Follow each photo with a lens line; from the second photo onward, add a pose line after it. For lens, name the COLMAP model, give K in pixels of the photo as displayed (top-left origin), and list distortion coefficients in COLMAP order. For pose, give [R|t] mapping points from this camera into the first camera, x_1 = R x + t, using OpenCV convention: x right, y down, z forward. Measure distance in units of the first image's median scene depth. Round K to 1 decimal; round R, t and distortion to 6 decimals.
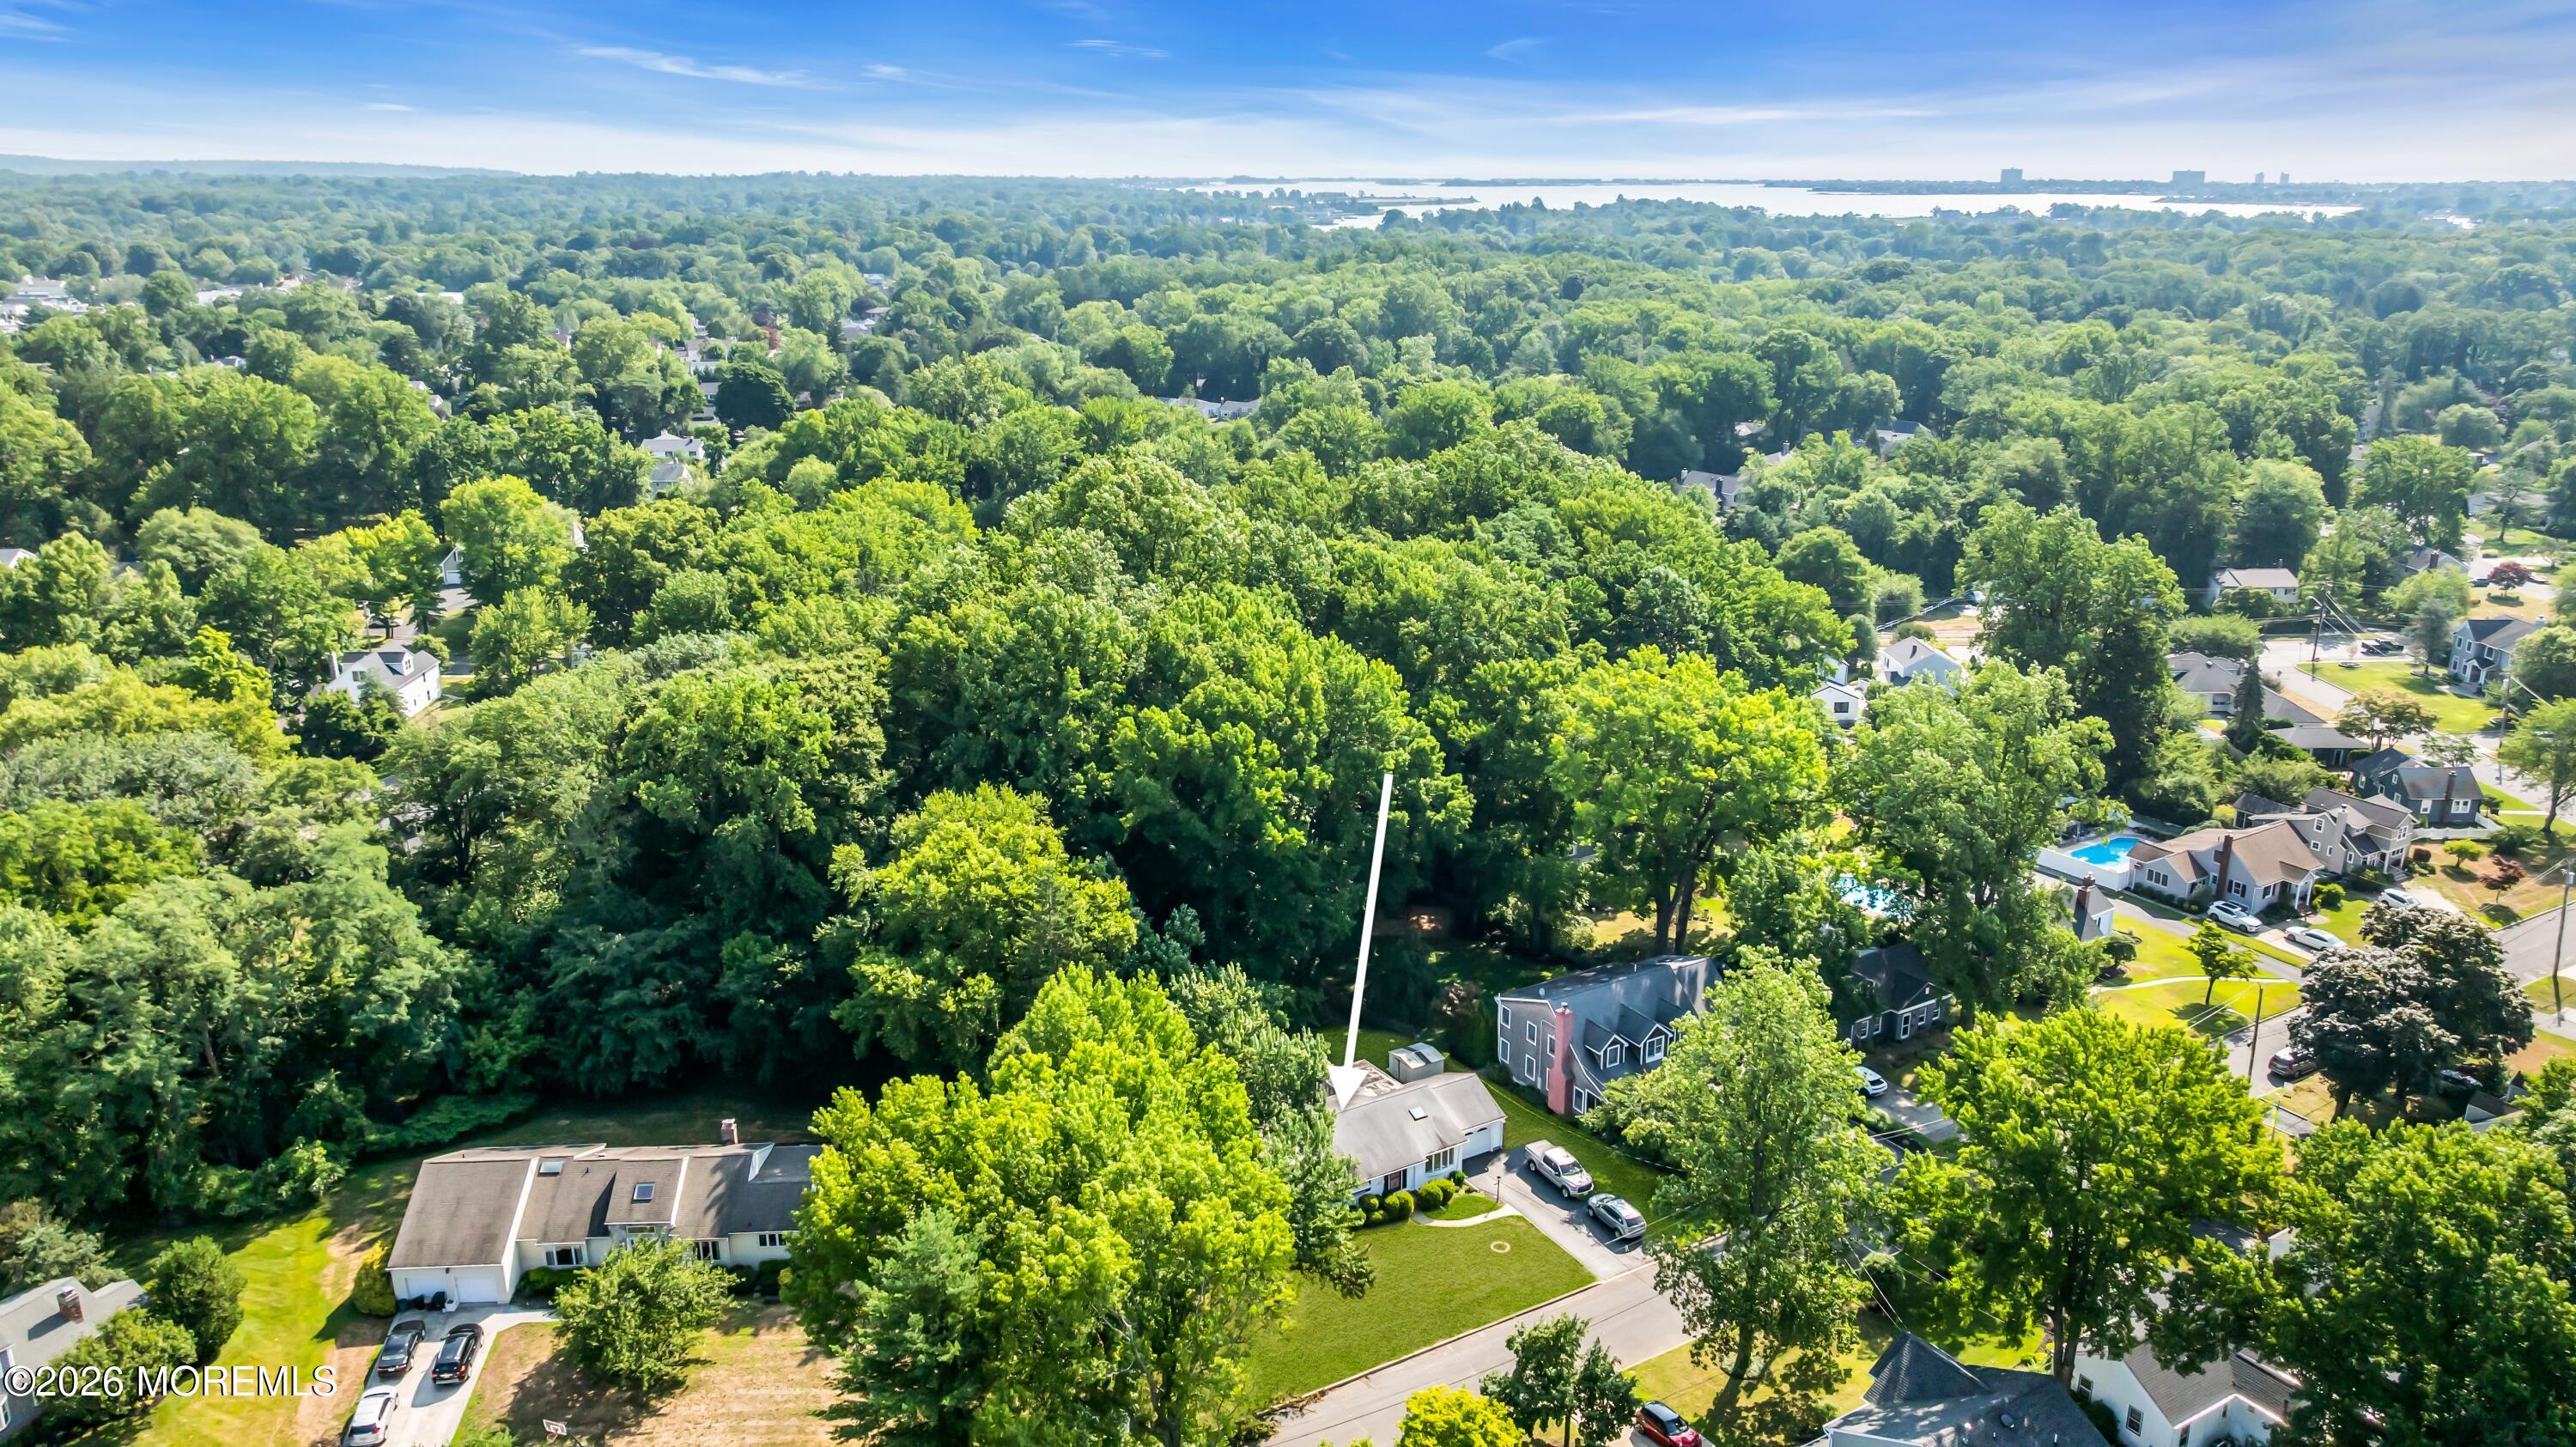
lens RADIAL K [[1826.2, 0, 1288.0], [0, 1826.2, 723.5], [0, 0, 1]] dist [-0.027529, 0.032575]
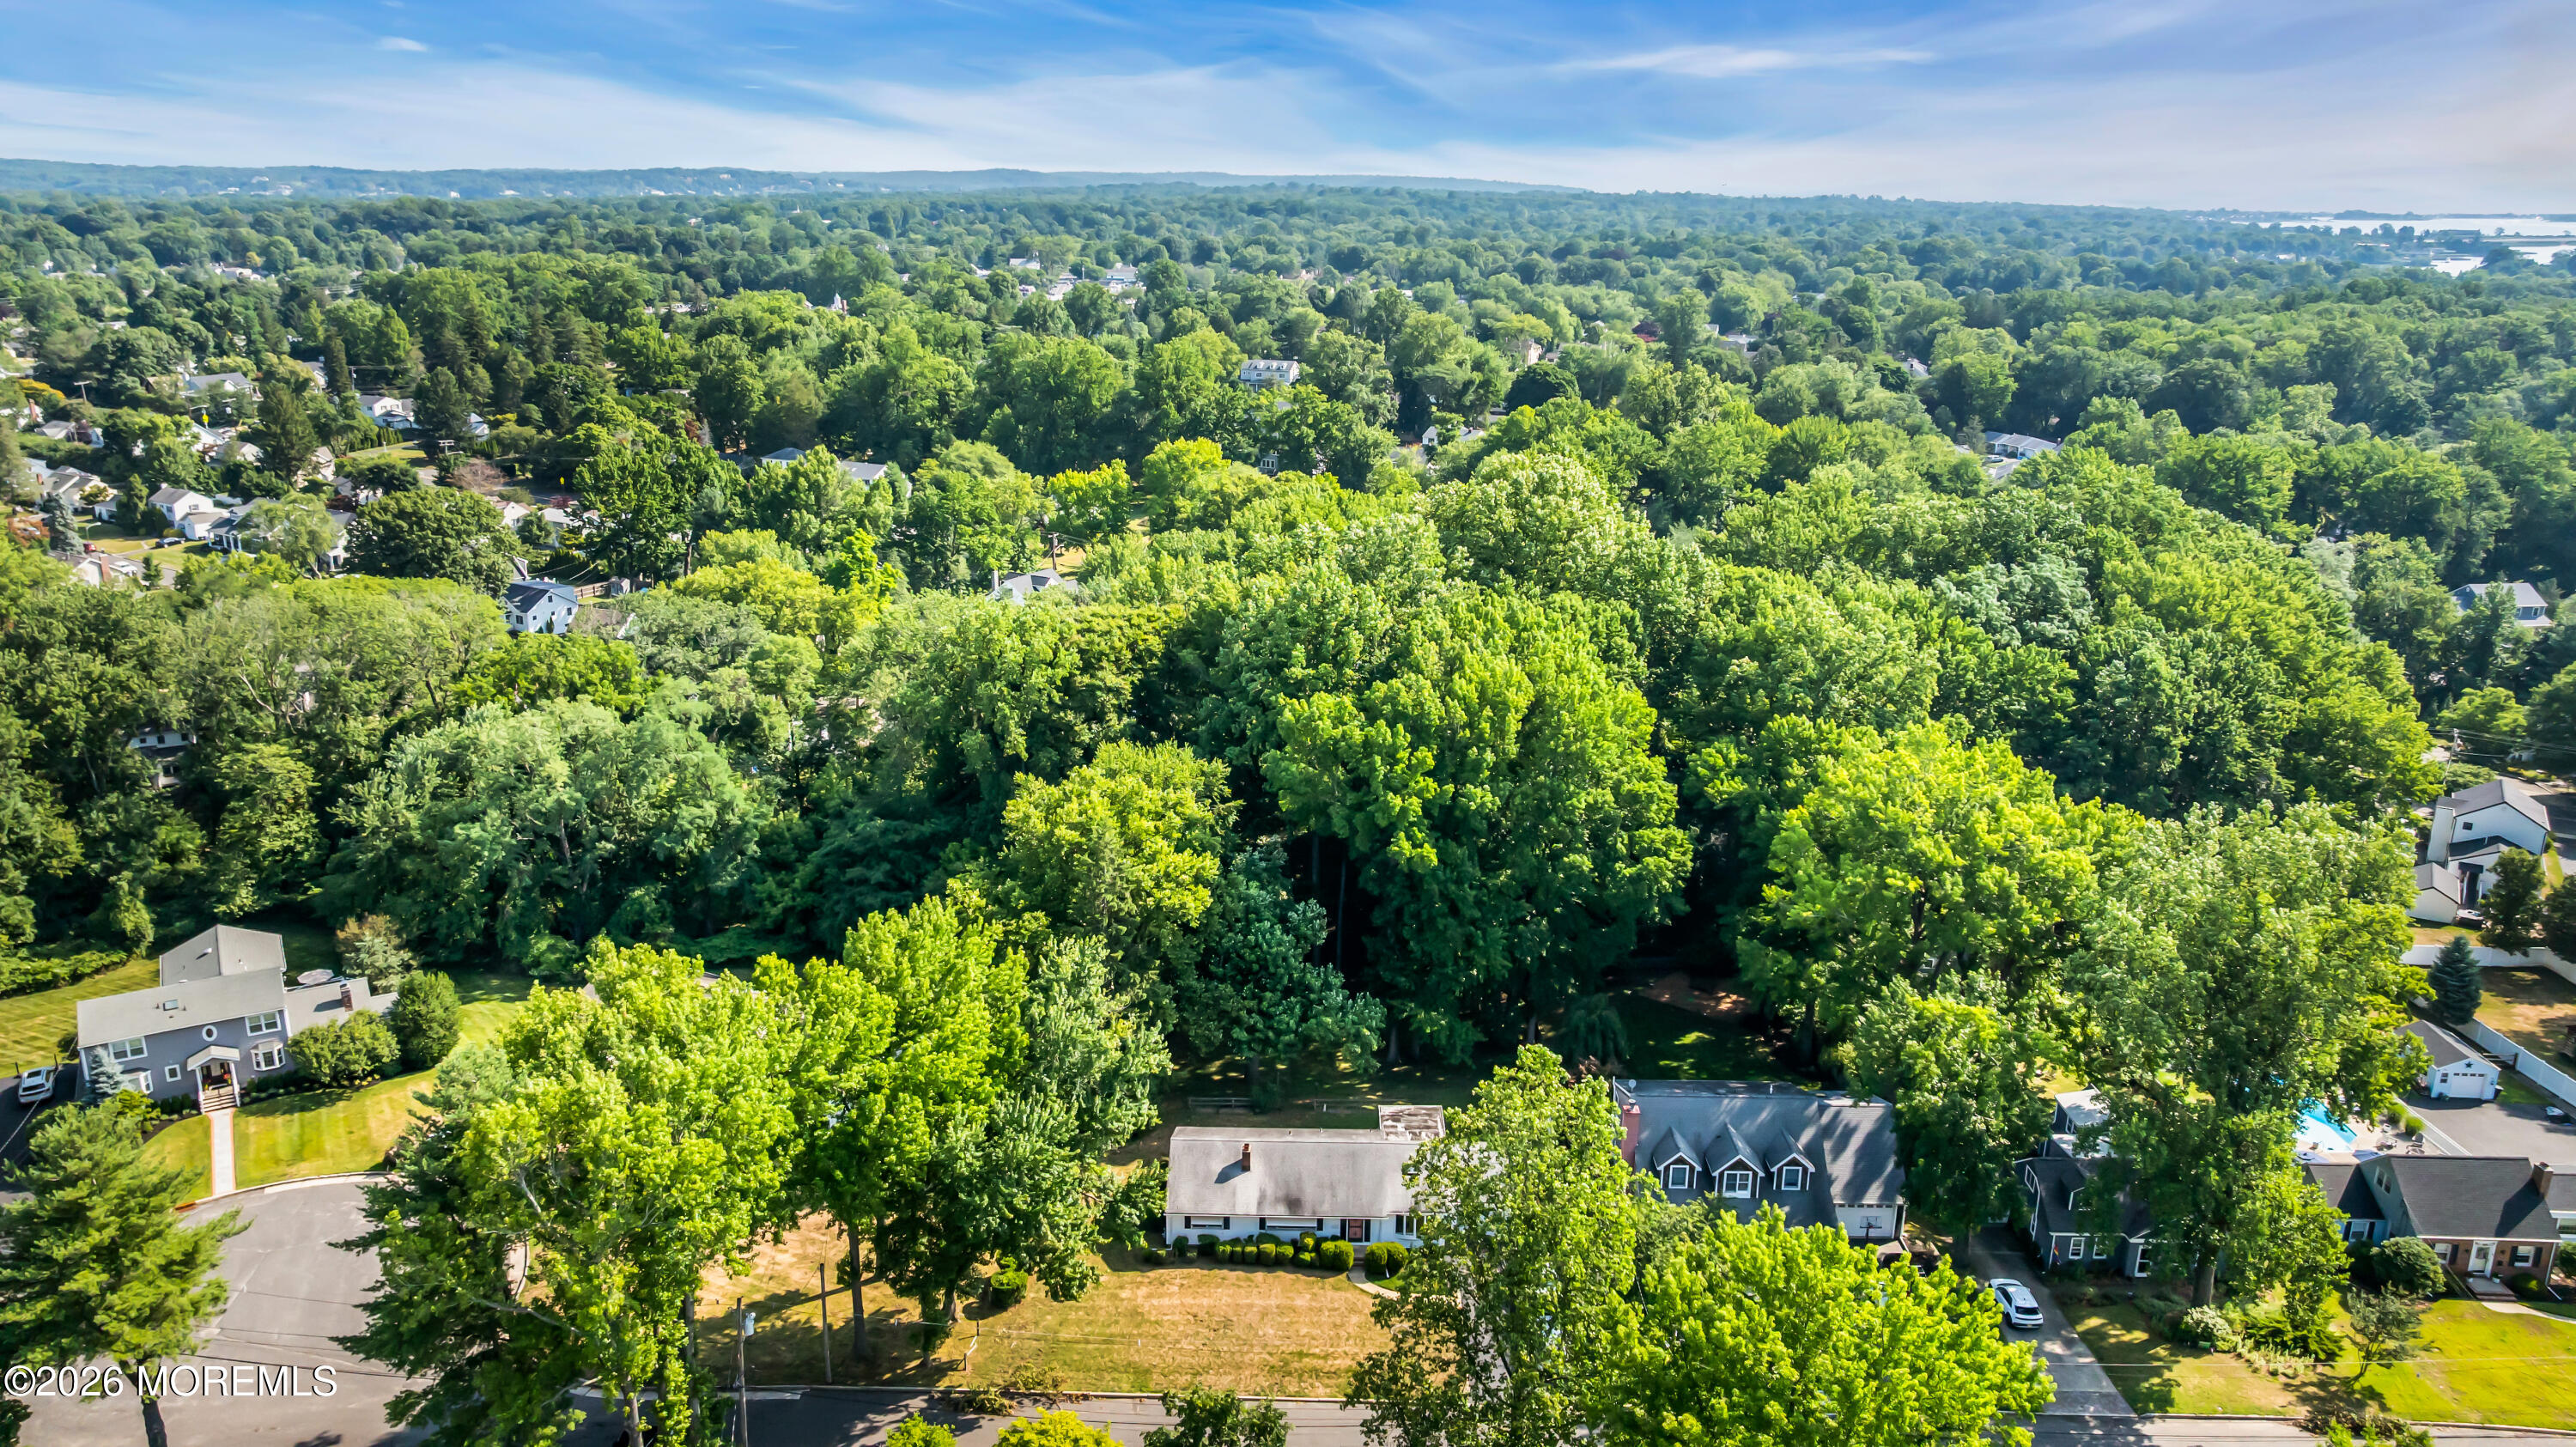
lens RADIAL K [[1812.6, 0, 1288.0], [0, 1812.6, 723.5], [0, 0, 1]] dist [-0.015195, -0.001093]
pose [[0.847961, 0.162978, -0.504381, 0.375148], [-0.168330, 0.985098, 0.035315, -0.022908], [0.502620, 0.054957, 0.862759, 0.151086]]
